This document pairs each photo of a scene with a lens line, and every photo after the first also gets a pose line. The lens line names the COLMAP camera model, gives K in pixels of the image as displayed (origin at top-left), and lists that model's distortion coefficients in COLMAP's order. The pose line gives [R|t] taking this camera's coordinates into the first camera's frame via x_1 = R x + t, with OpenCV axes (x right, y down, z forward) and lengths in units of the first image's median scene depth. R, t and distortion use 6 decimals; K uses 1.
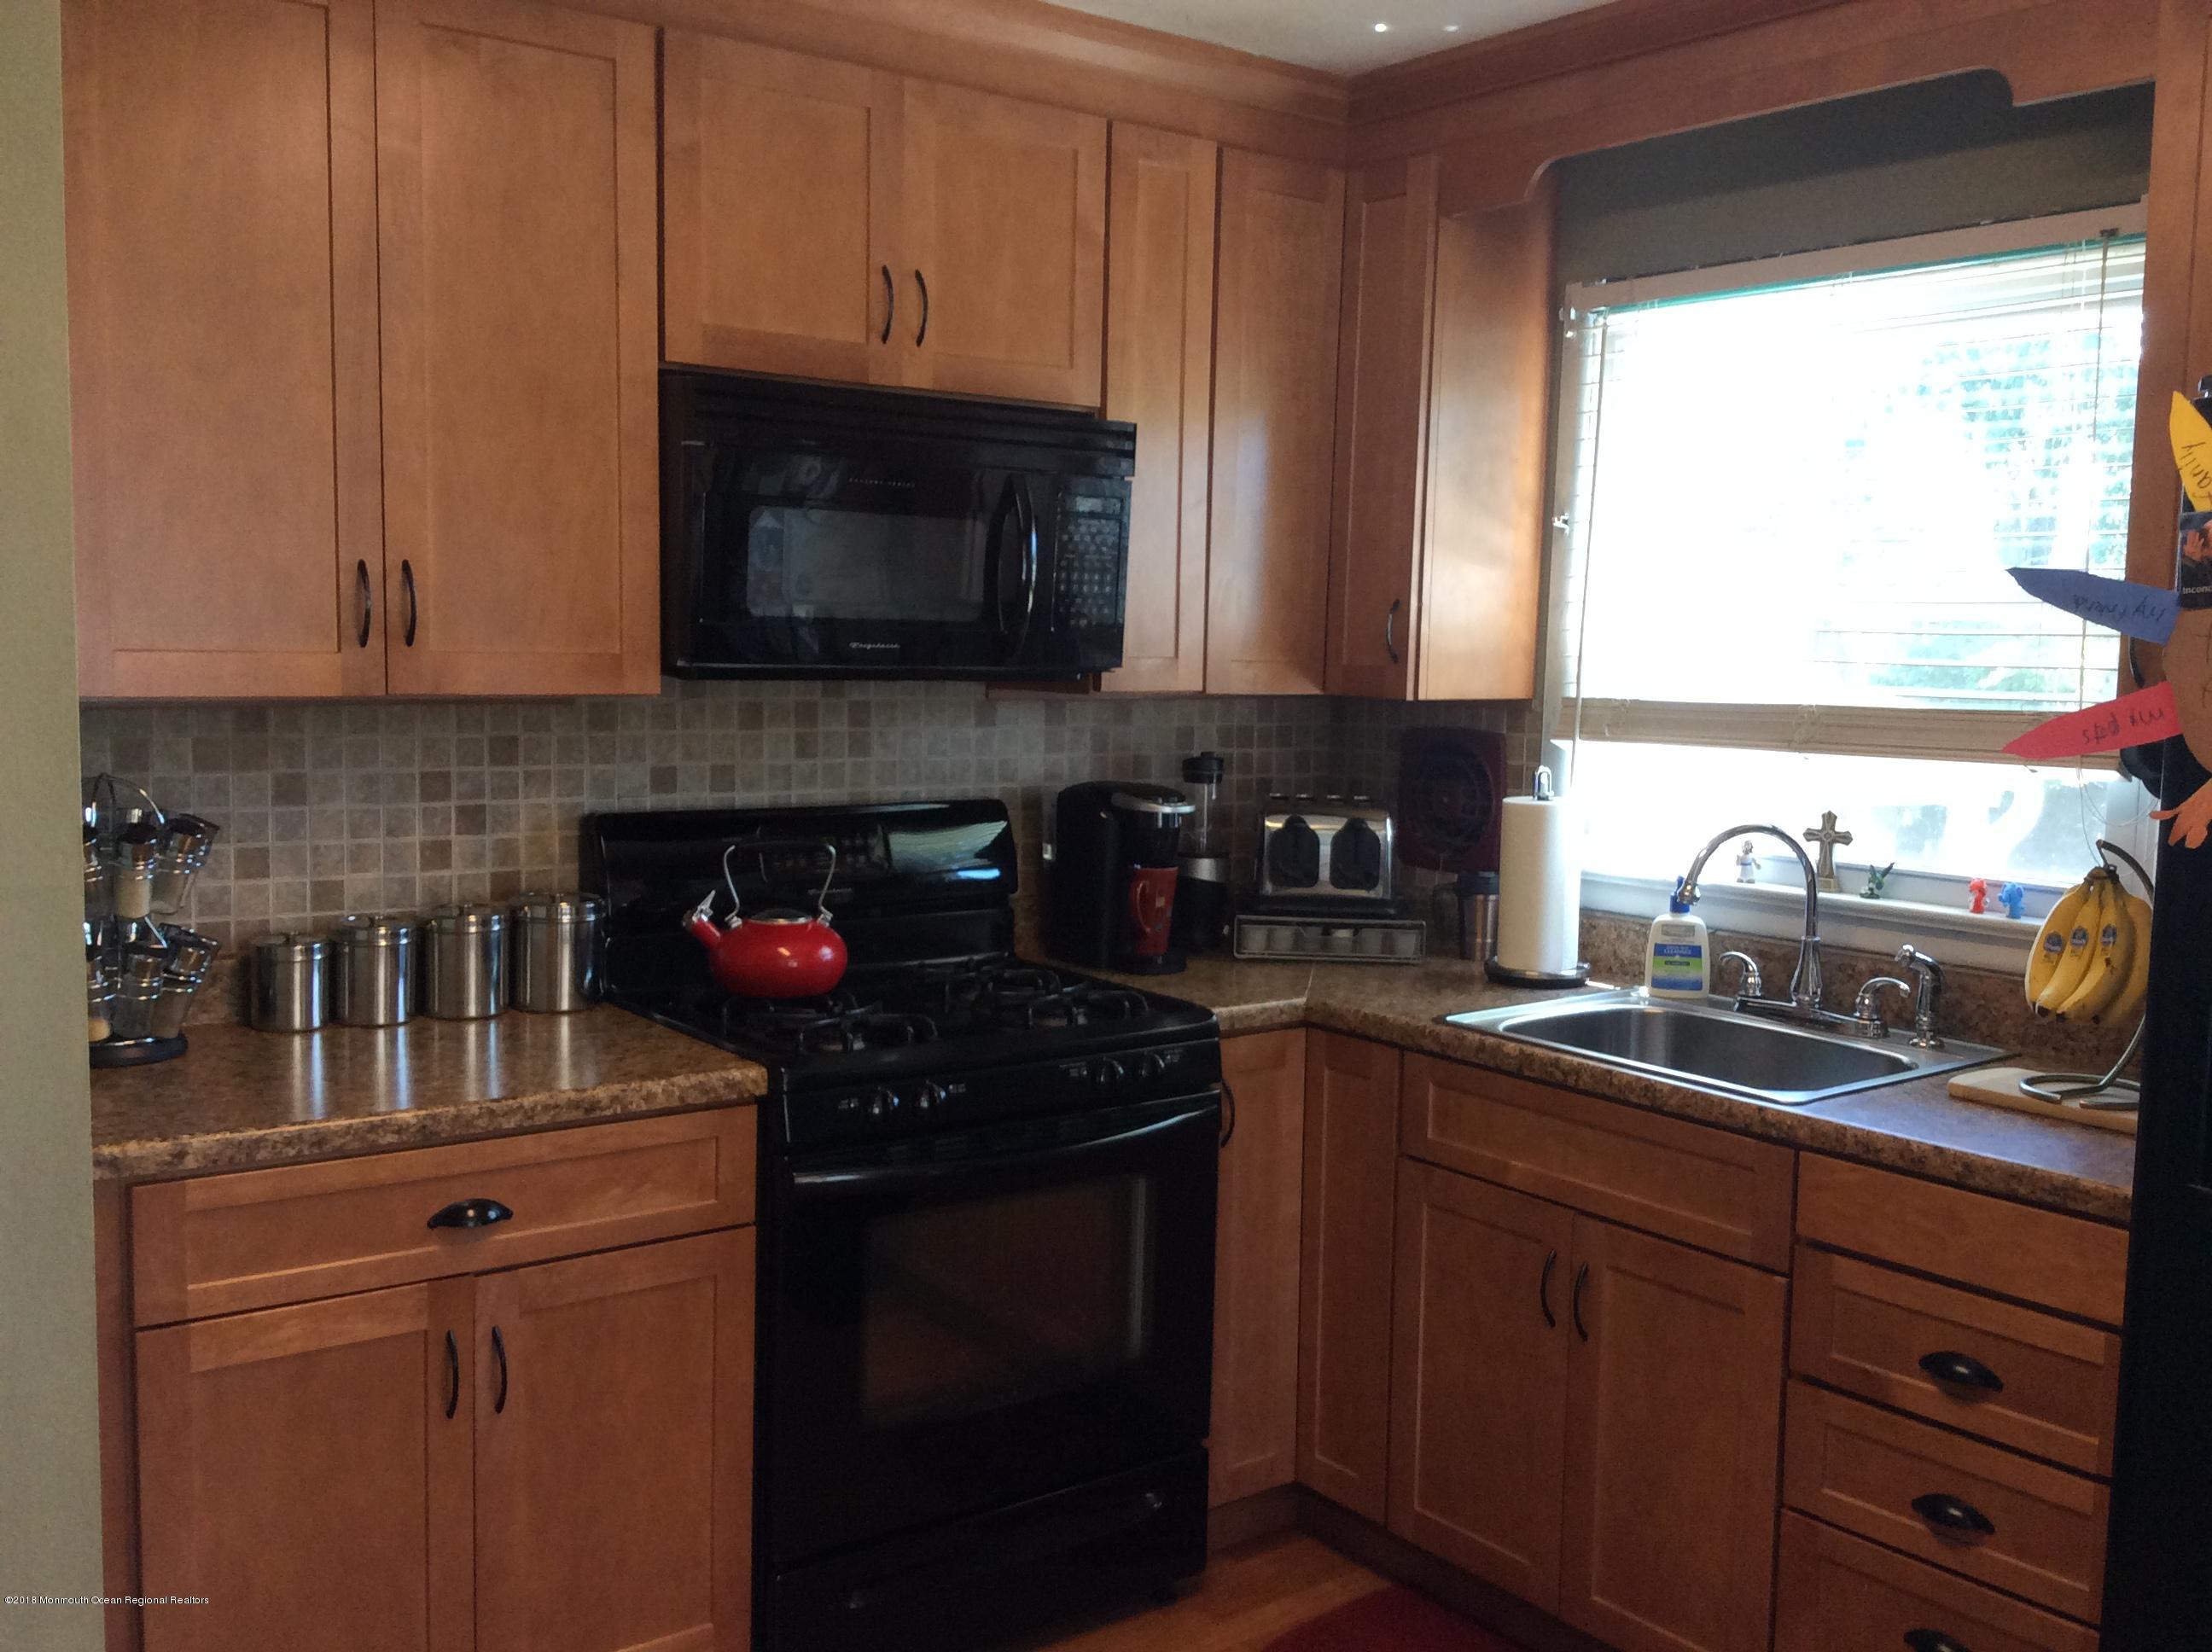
lens RADIAL K [[2086.2, 0, 1103.1], [0, 2086.2, 831.3], [0, 0, 1]] dist [0.146460, -0.358613]
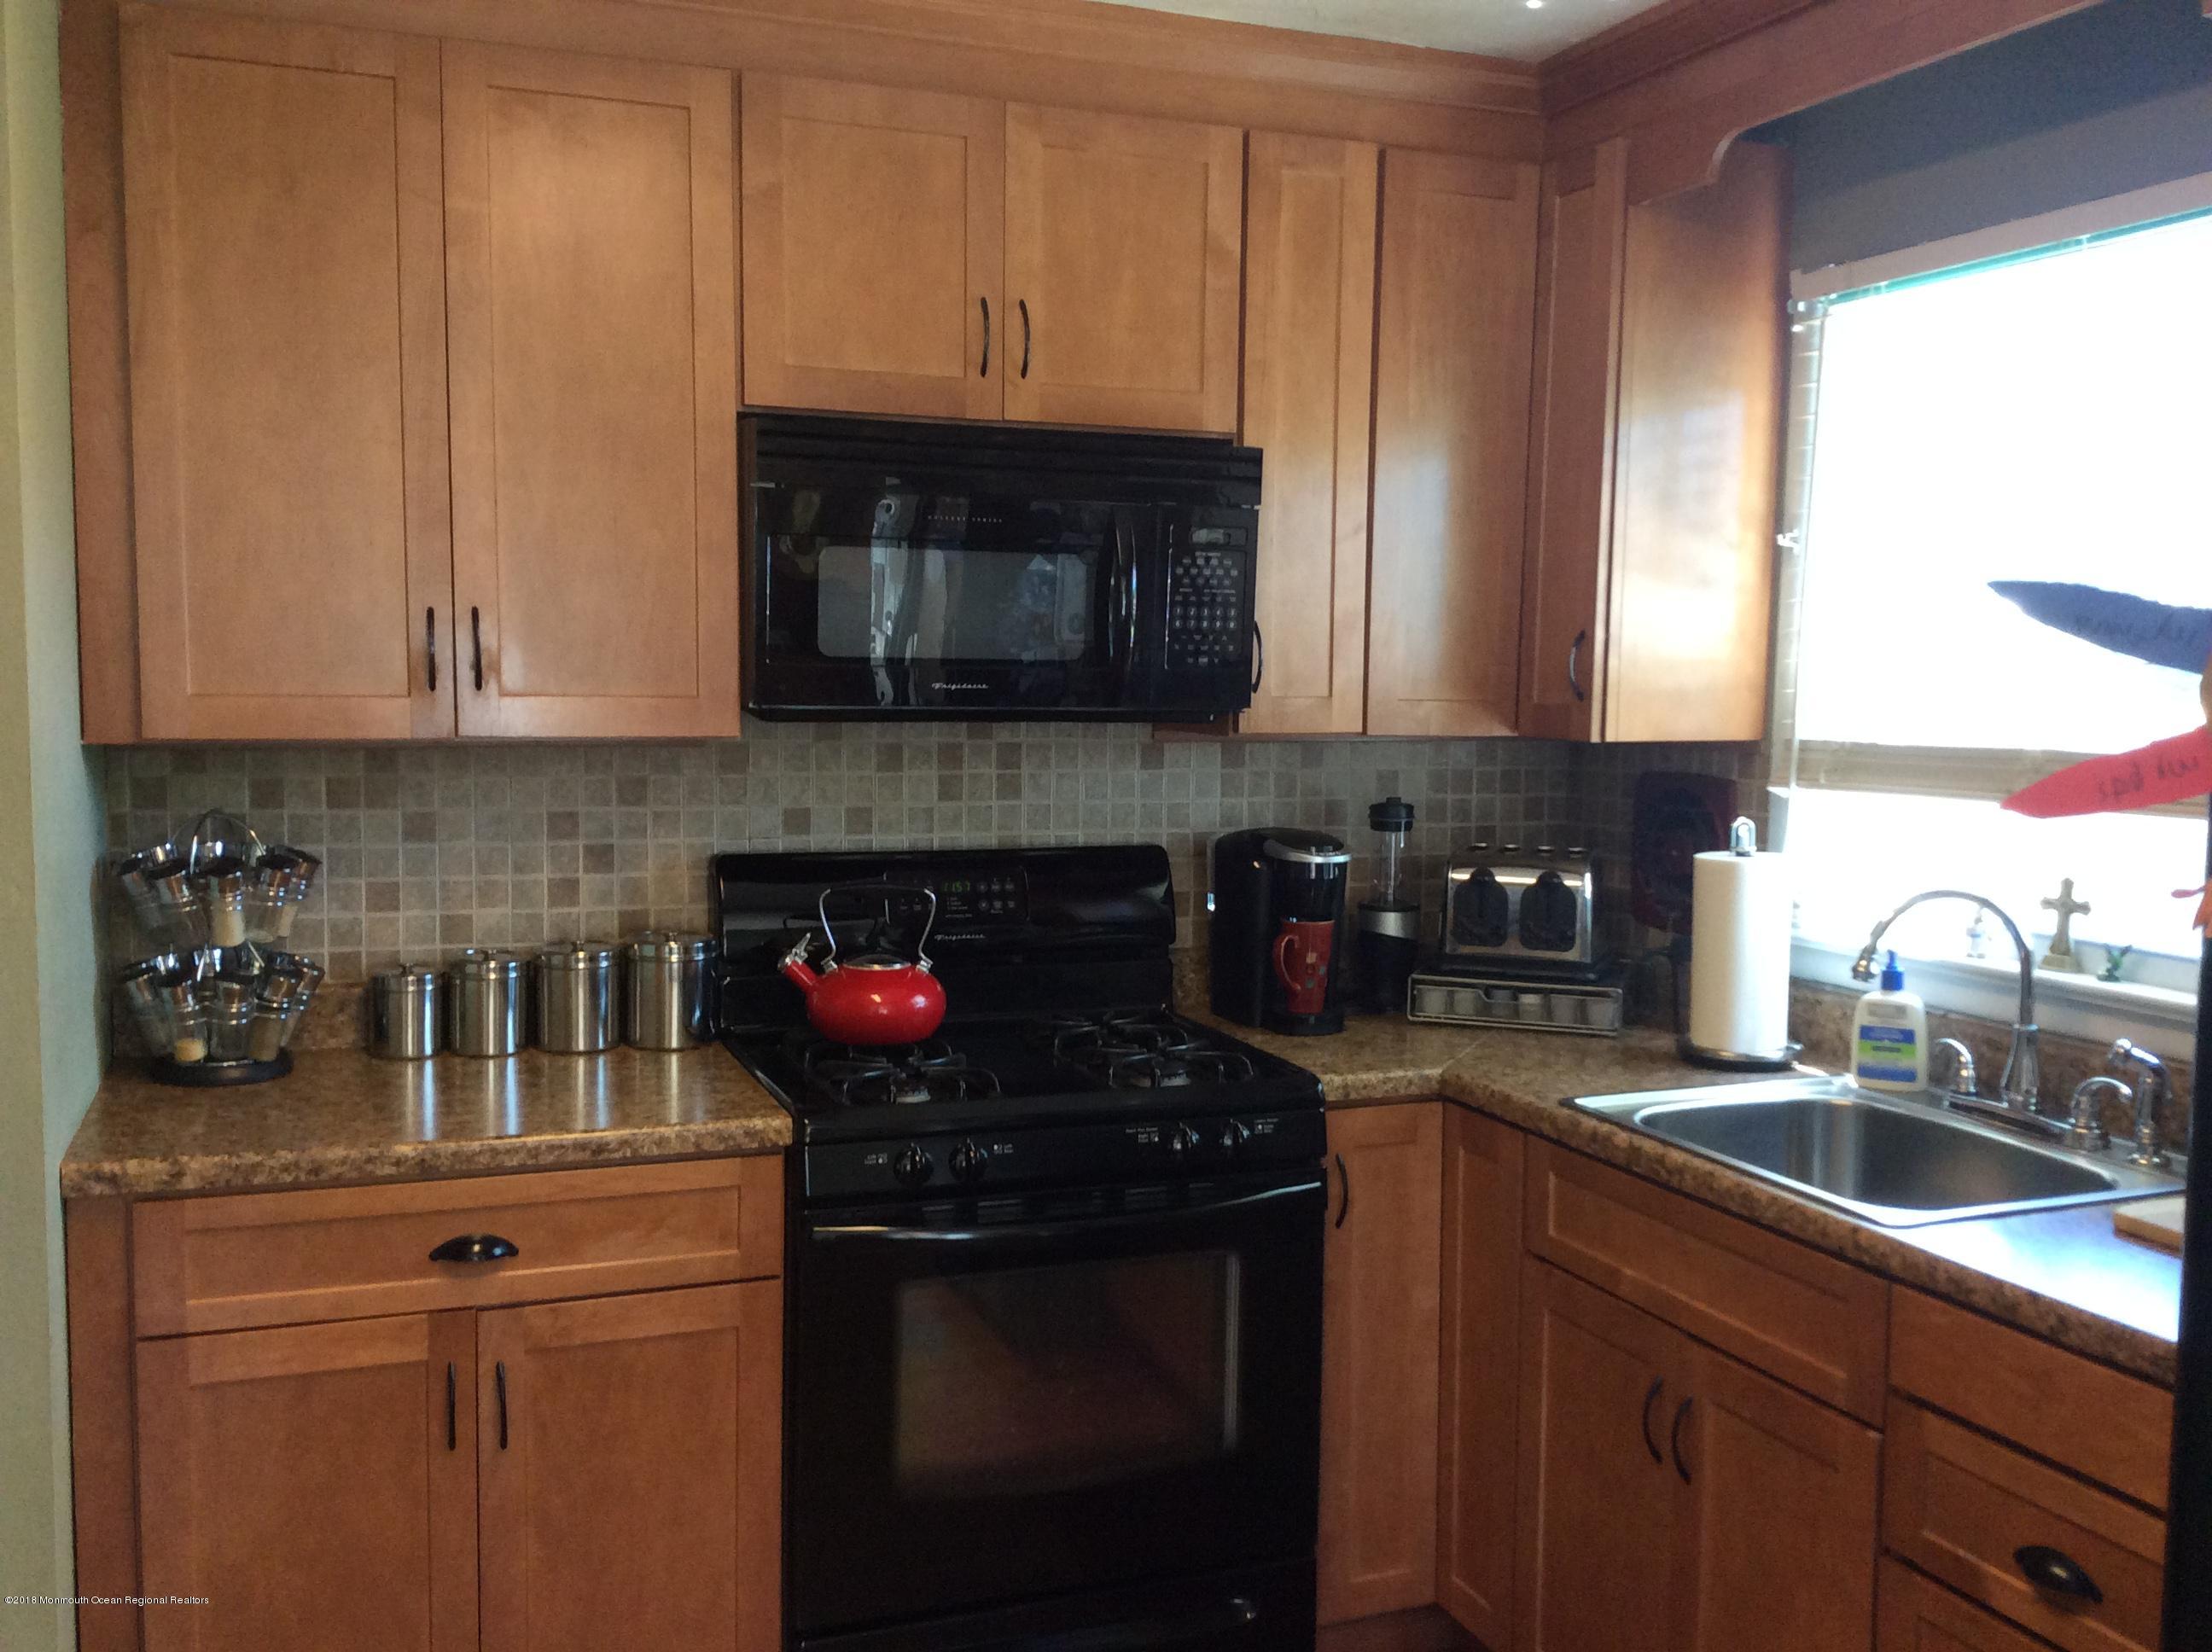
lens RADIAL K [[2057.6, 0, 1116.6], [0, 2057.6, 828.1], [0, 0, 1]] dist [0.152660, -0.345681]
pose [[0.959225, 0.012965, -0.282346, 0.226785], [-0.018549, 0.999682, -0.017112, -0.007569], [0.282034, 0.021651, 0.959160, 0.100108]]
